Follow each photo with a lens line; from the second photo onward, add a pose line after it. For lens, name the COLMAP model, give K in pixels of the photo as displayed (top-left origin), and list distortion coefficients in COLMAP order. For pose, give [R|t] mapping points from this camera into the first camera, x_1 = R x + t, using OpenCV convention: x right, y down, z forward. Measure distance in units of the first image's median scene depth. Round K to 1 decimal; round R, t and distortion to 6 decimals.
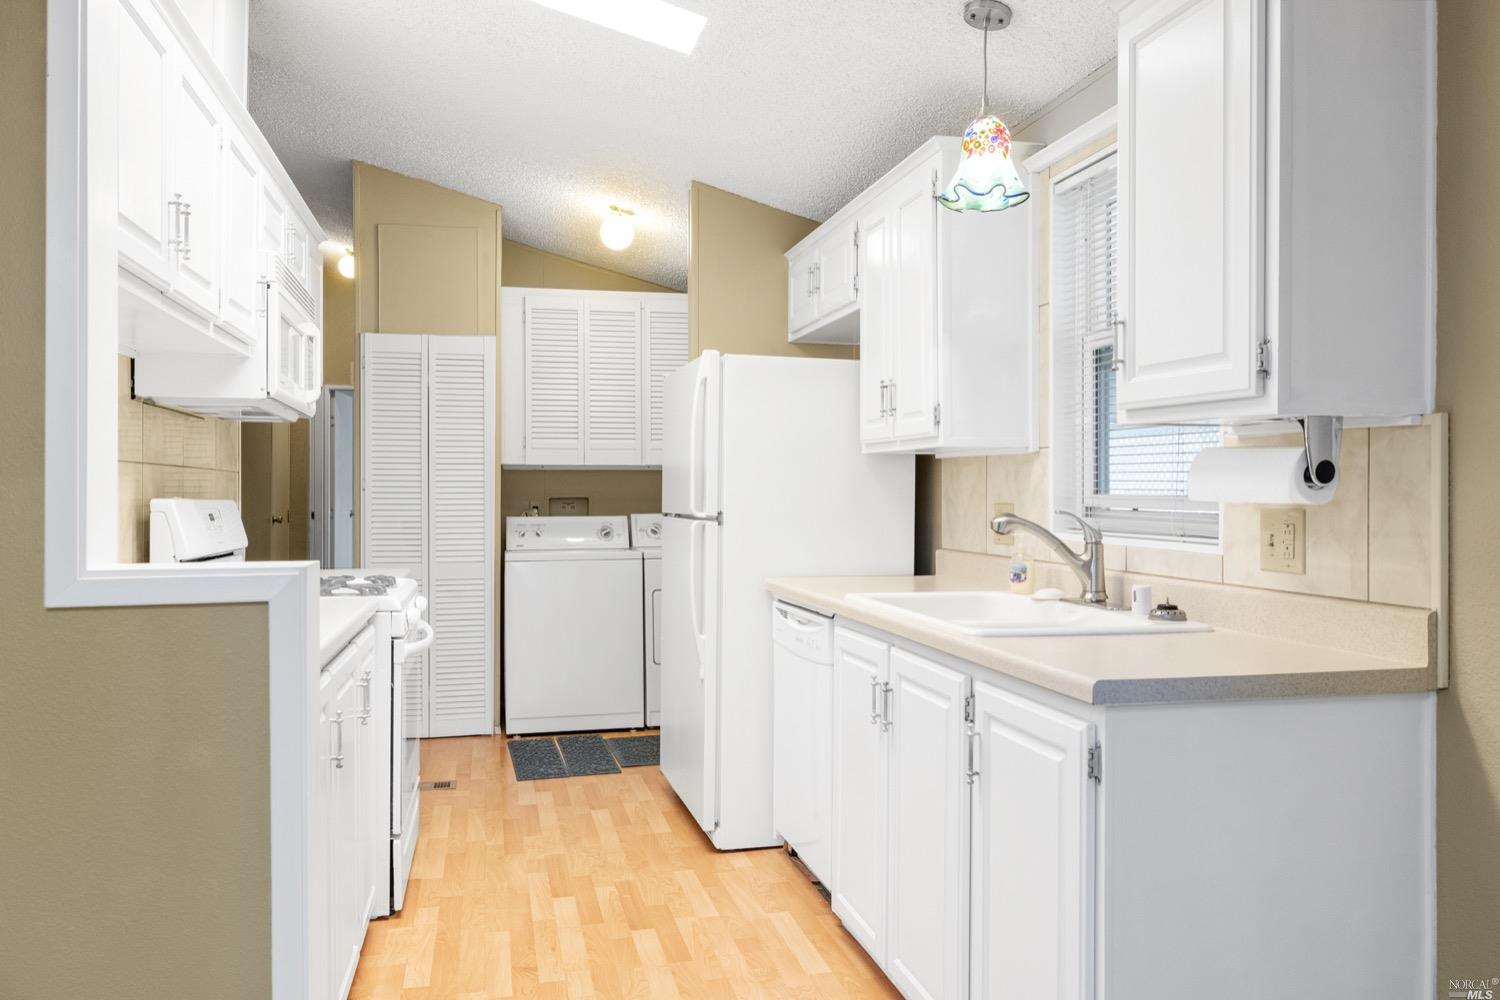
lens RADIAL K [[1117.4, 0, 750.0], [0, 1117.4, 500.0], [0, 0, 1]] dist [0.005921, 0.000827]
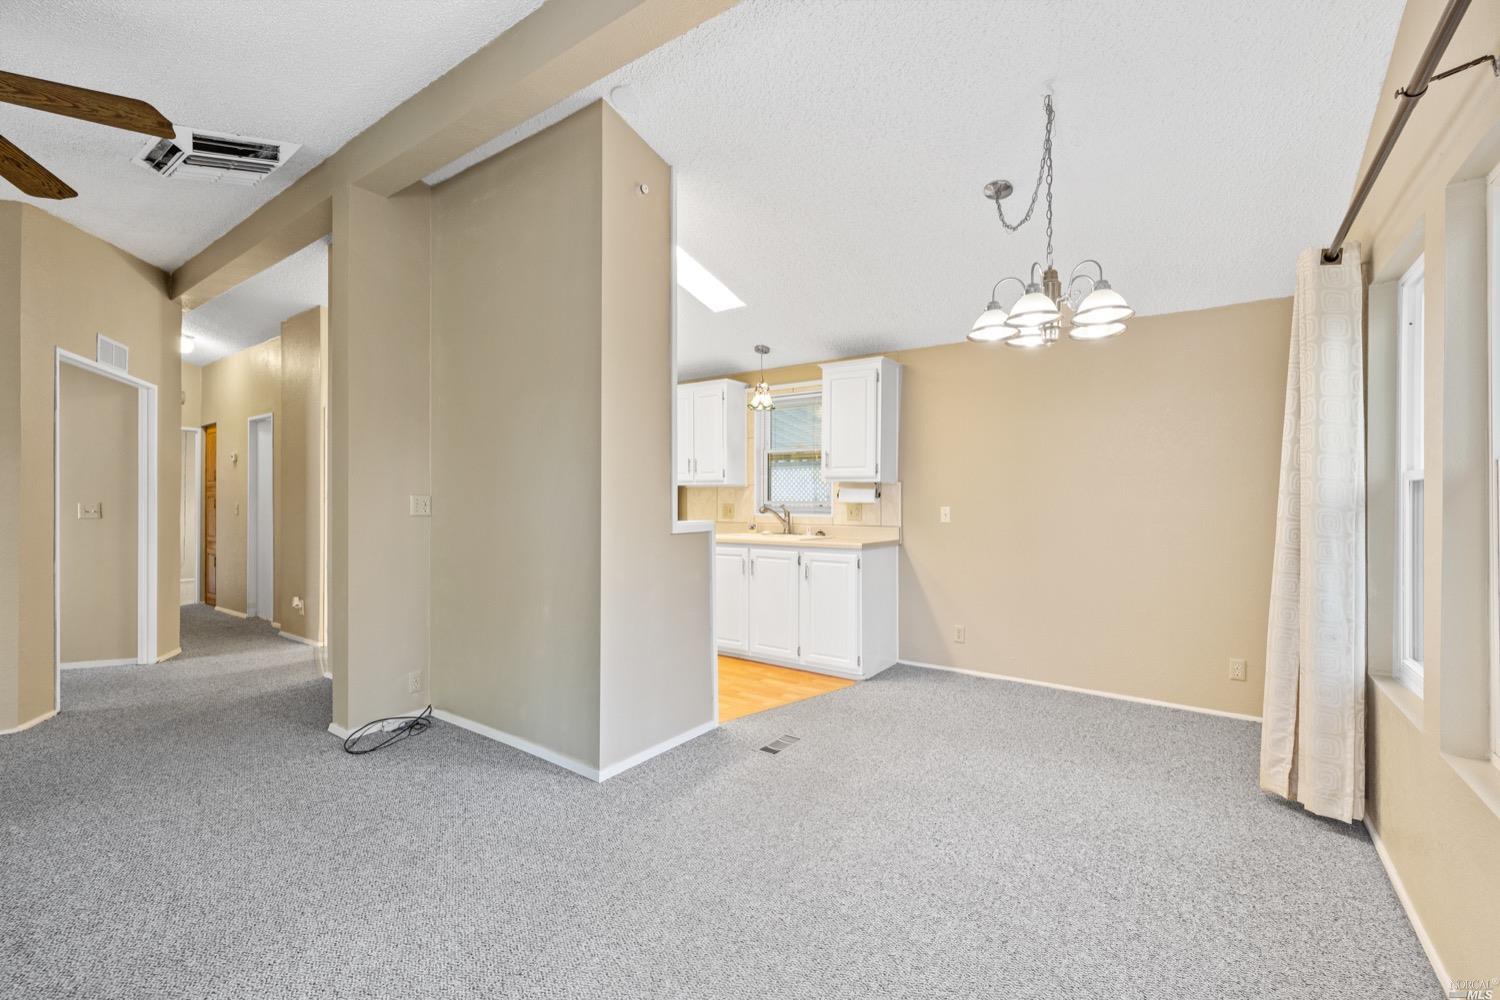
lens RADIAL K [[646.3, 0, 750.0], [0, 646.3, 500.0], [0, 0, 1]] dist [-0.034076, 0.000092]
pose [[0.751988, 0.000933, 0.659176, -1.021221], [0.004135, 0.999973, -0.006133, 0.004934], [-0.659164, 0.007338, 0.751964, -0.351897]]
